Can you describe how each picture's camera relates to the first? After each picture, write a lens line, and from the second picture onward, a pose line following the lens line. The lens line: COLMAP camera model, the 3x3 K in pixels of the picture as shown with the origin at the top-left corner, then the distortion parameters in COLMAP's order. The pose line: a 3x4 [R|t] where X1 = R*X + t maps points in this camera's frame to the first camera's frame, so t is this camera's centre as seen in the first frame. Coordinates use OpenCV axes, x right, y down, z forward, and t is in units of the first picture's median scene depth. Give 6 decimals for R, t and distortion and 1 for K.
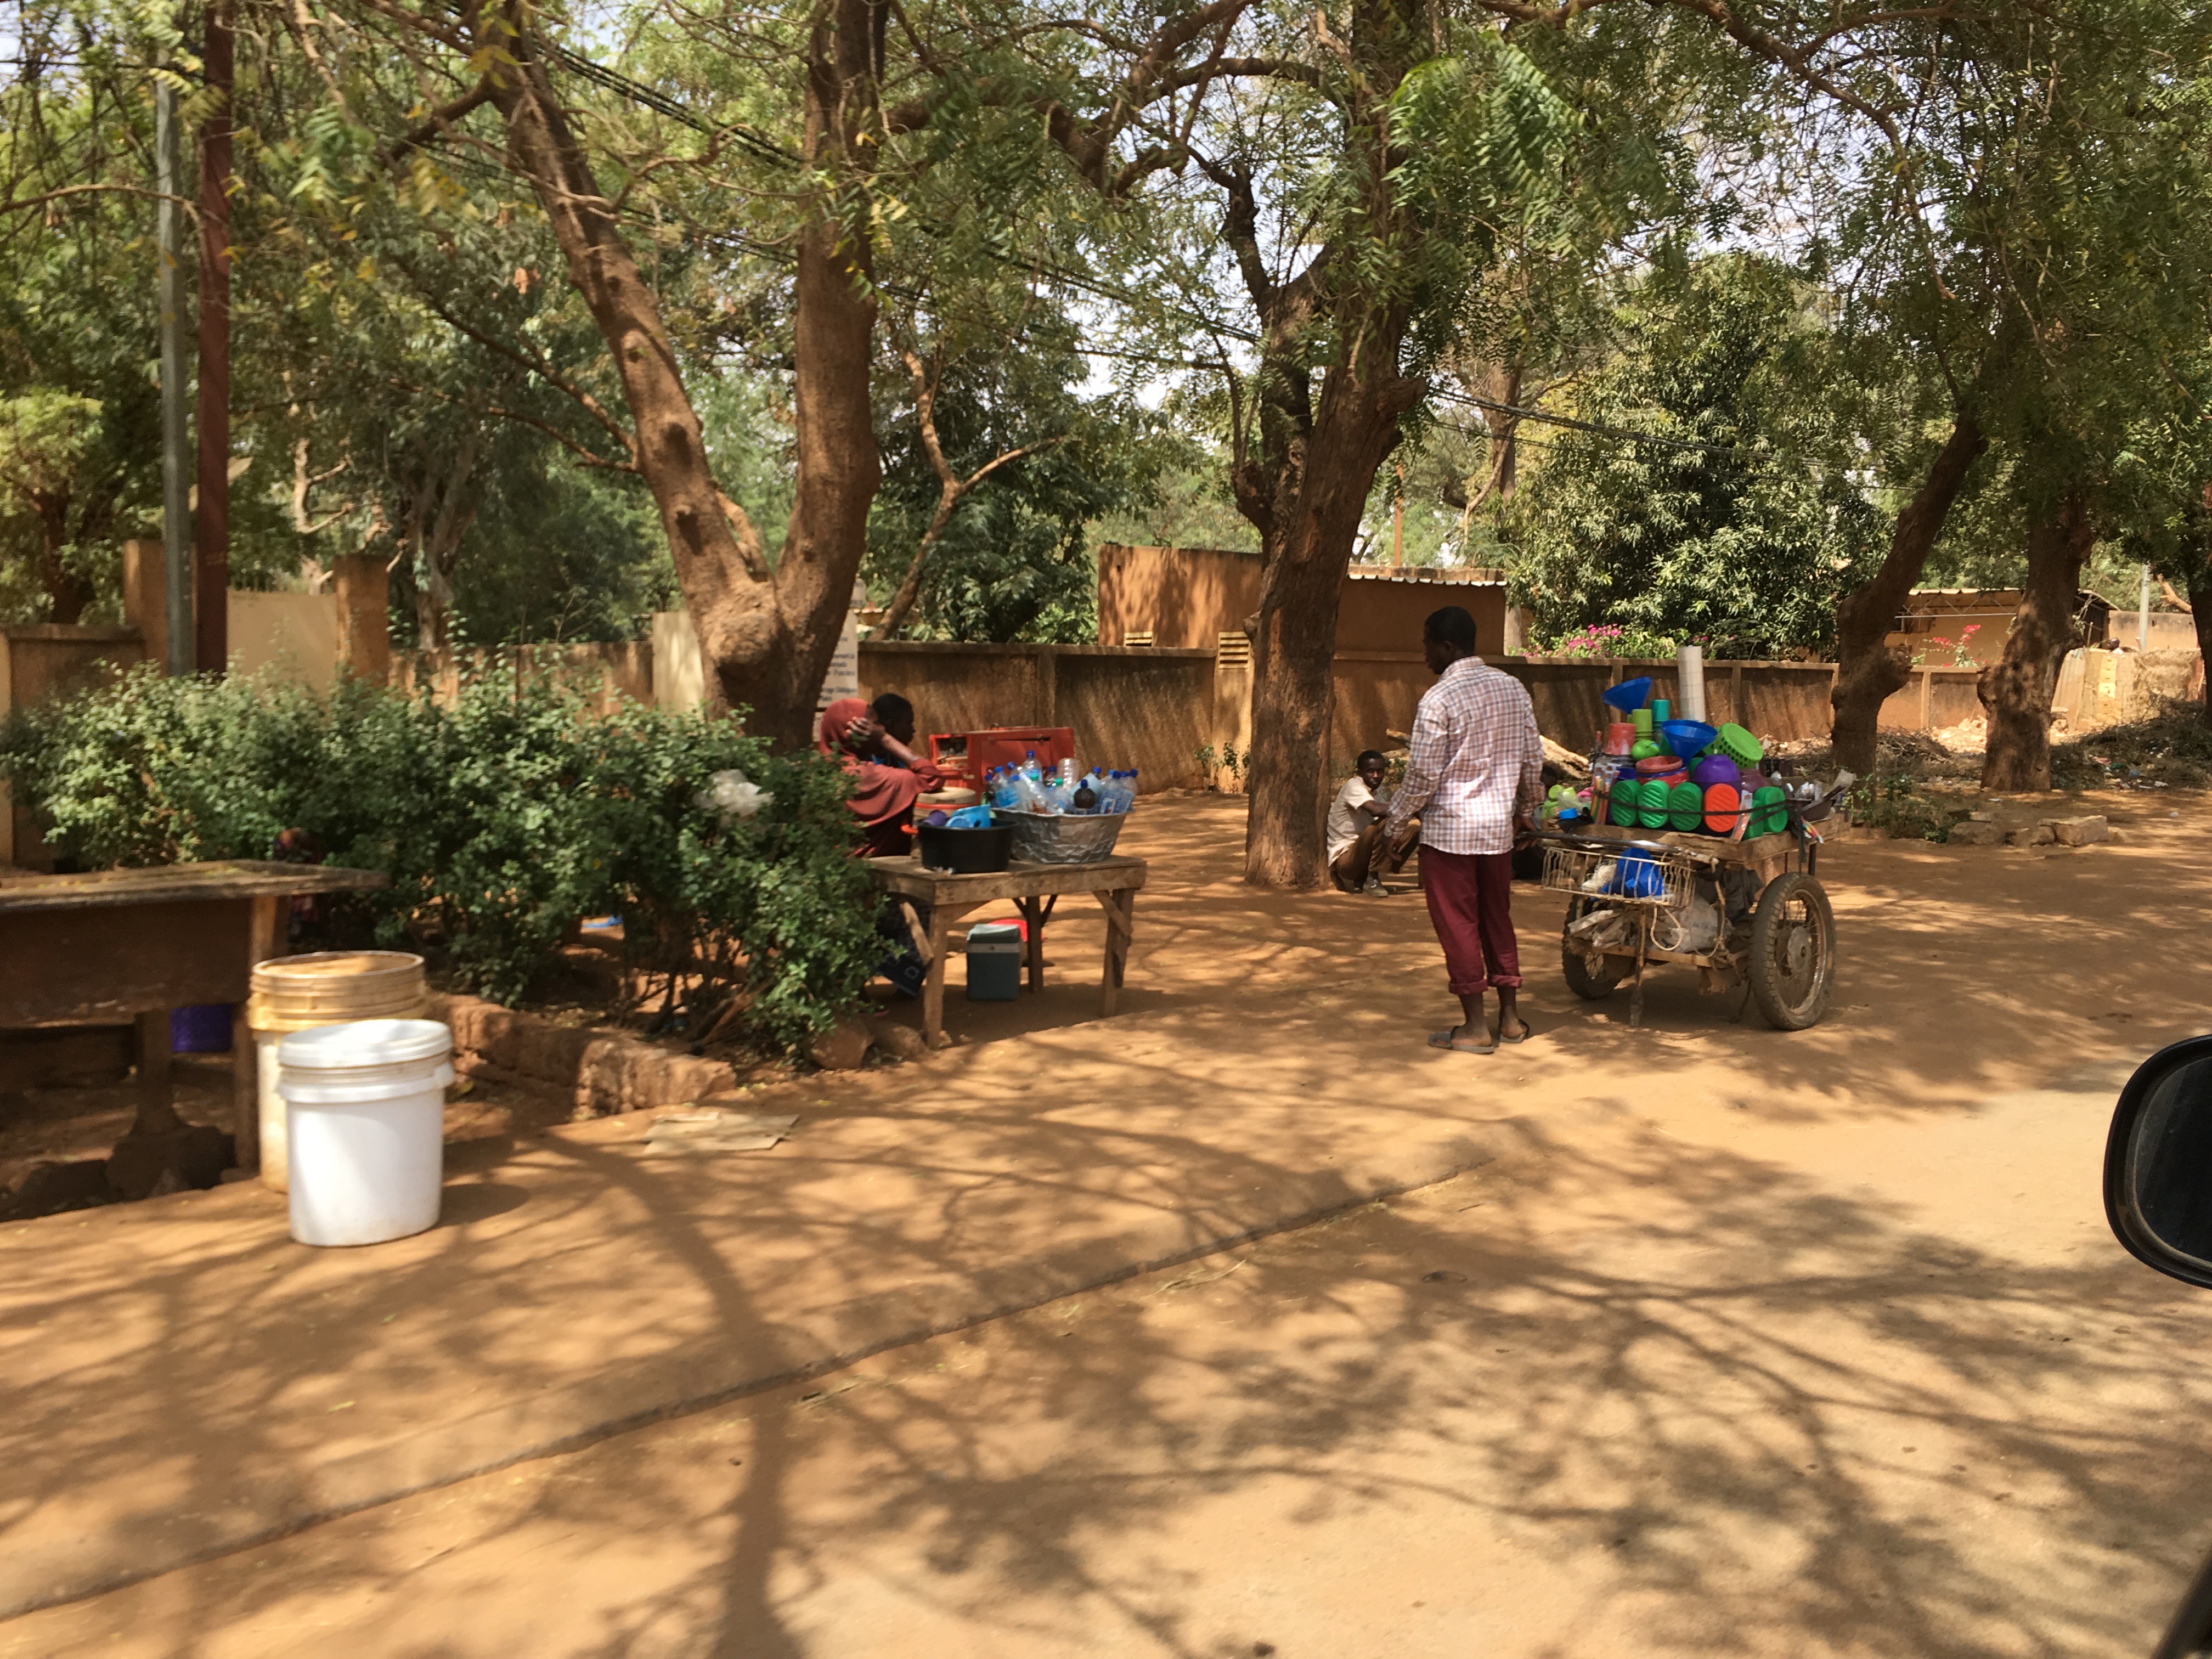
lens RADIAL K [[1921.9, 0, 1106.5], [0, 1921.9, 890.6], [0, 0, 1]] dist [0.048396, -0.000558]
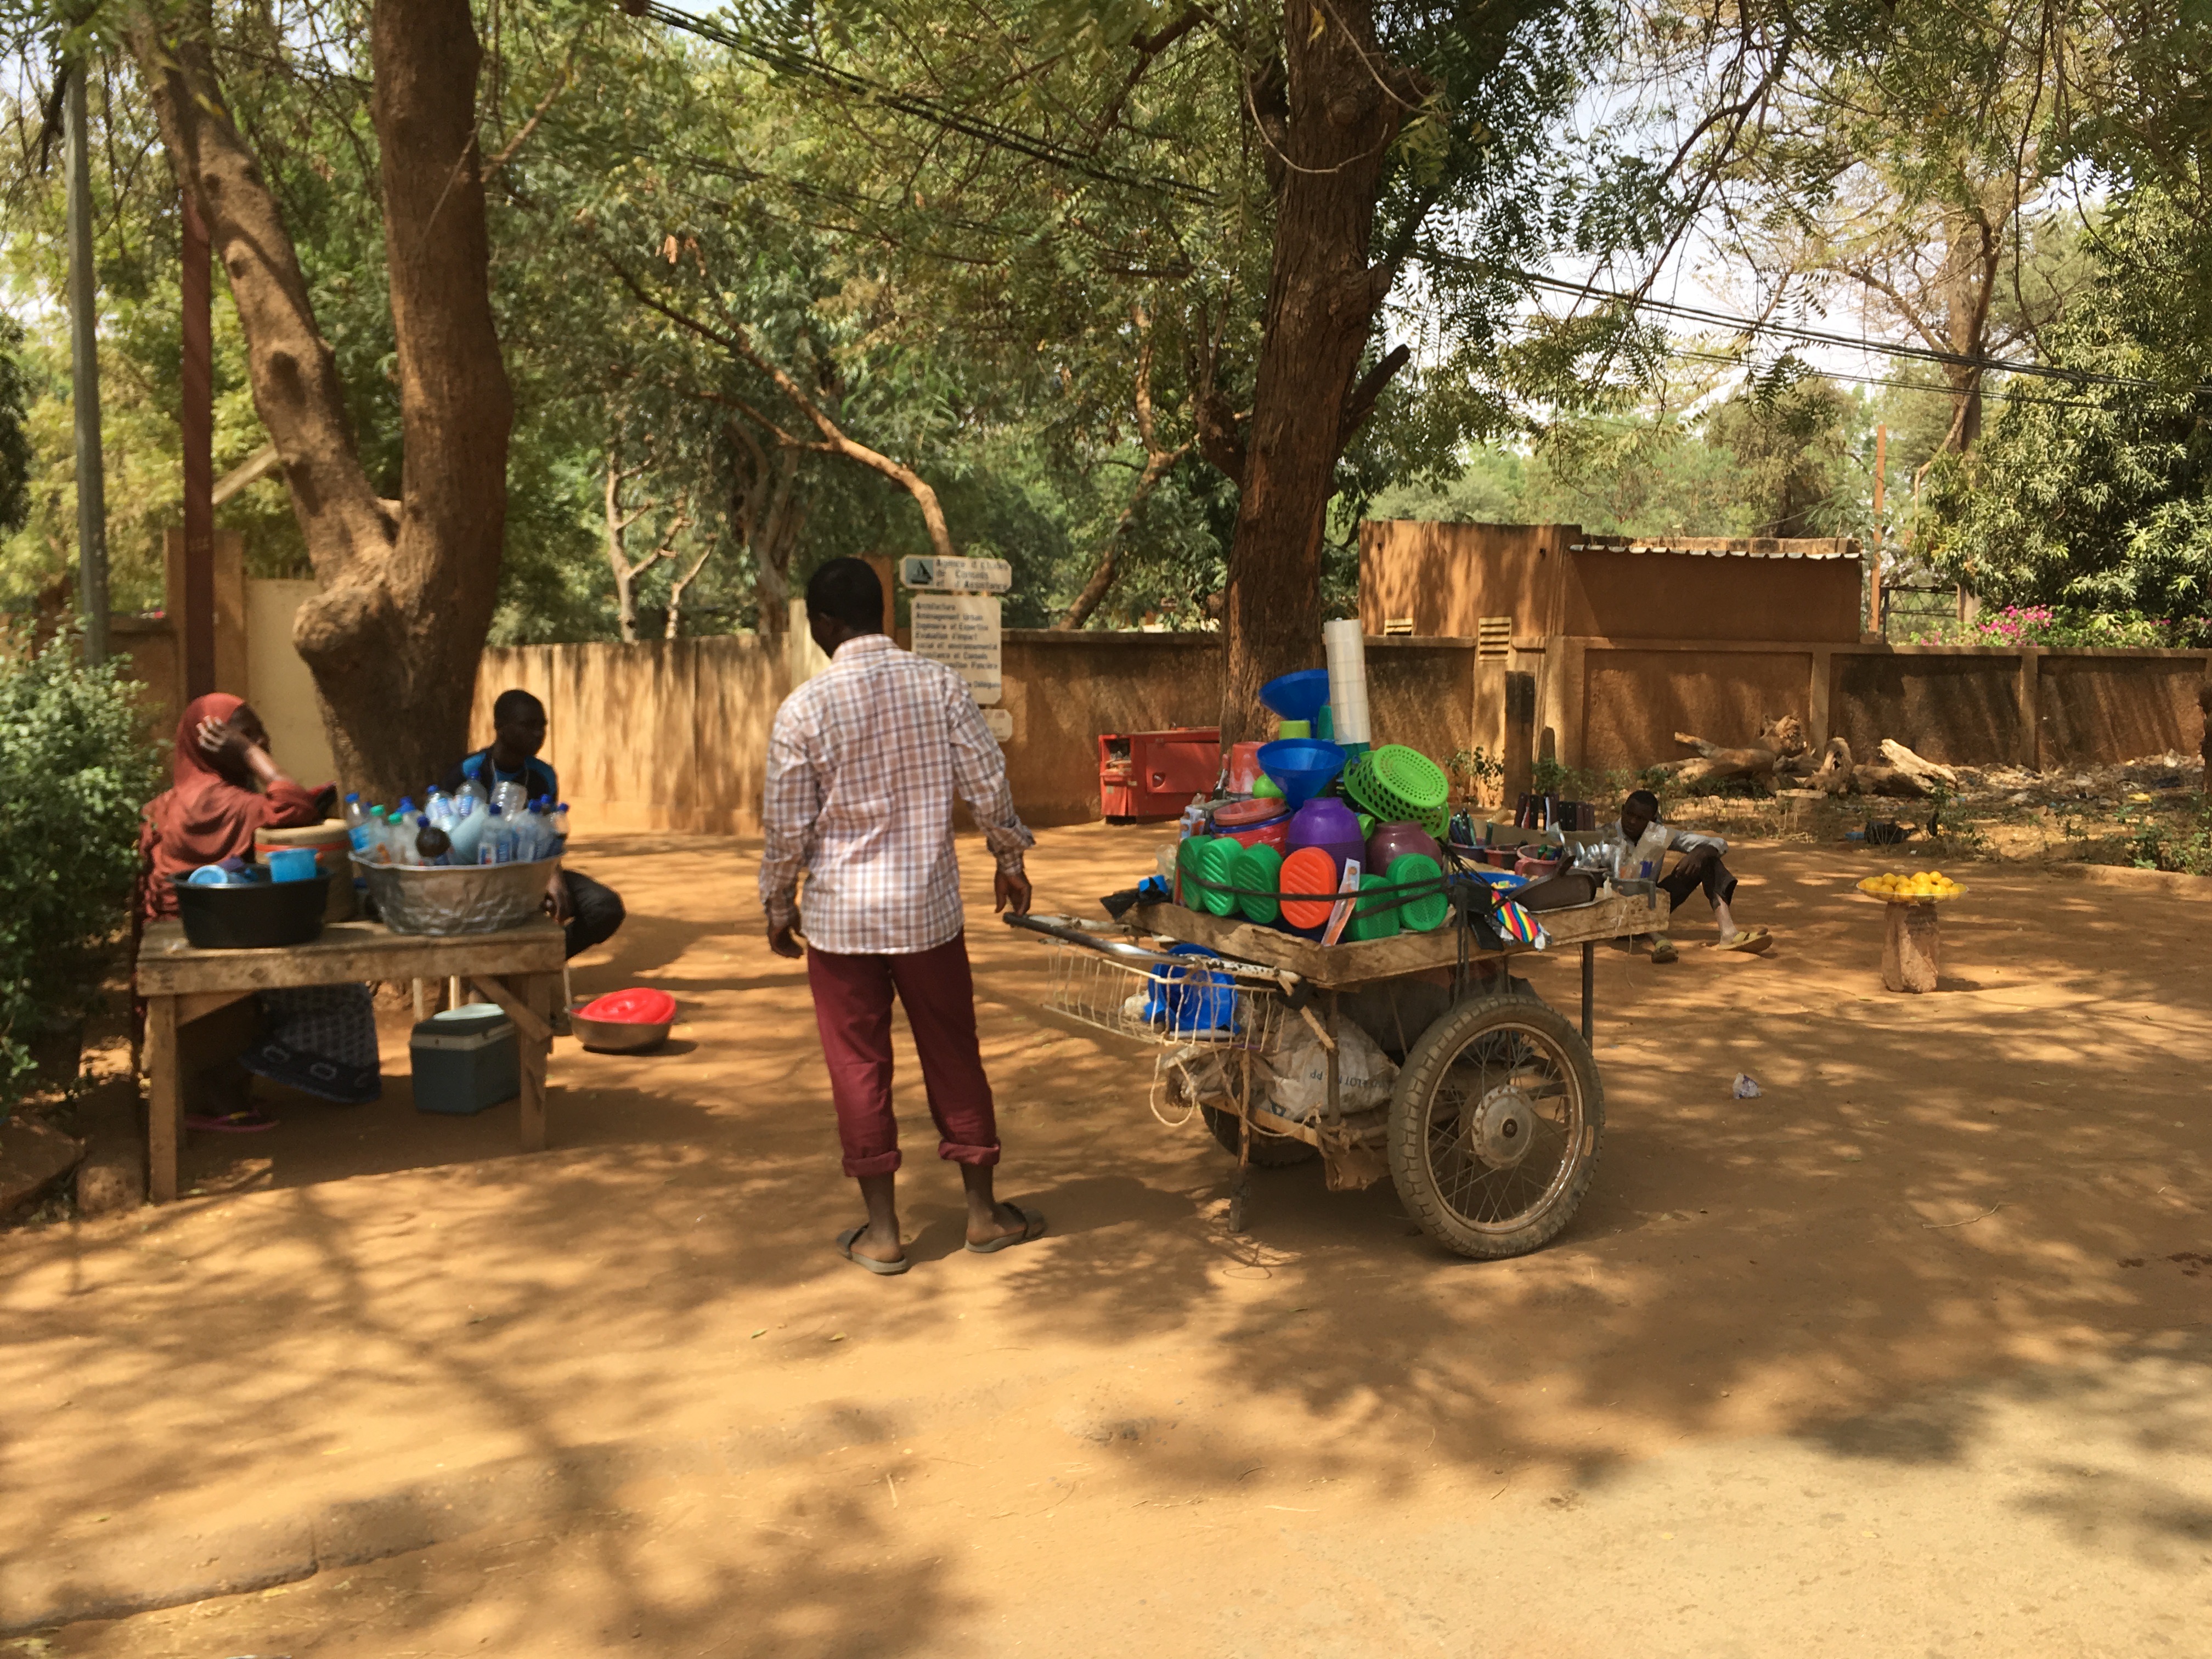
lens RADIAL K [[1924.7, 0, 1101.5], [0, 1924.7, 843.2], [0, 0, 1]] dist [0.083918, -0.119177]
pose [[0.962447, 0.024834, -0.270333, 0.125583], [-0.030573, 0.999387, -0.017039, -0.013395], [0.269744, 0.024664, 0.962616, 0.121950]]
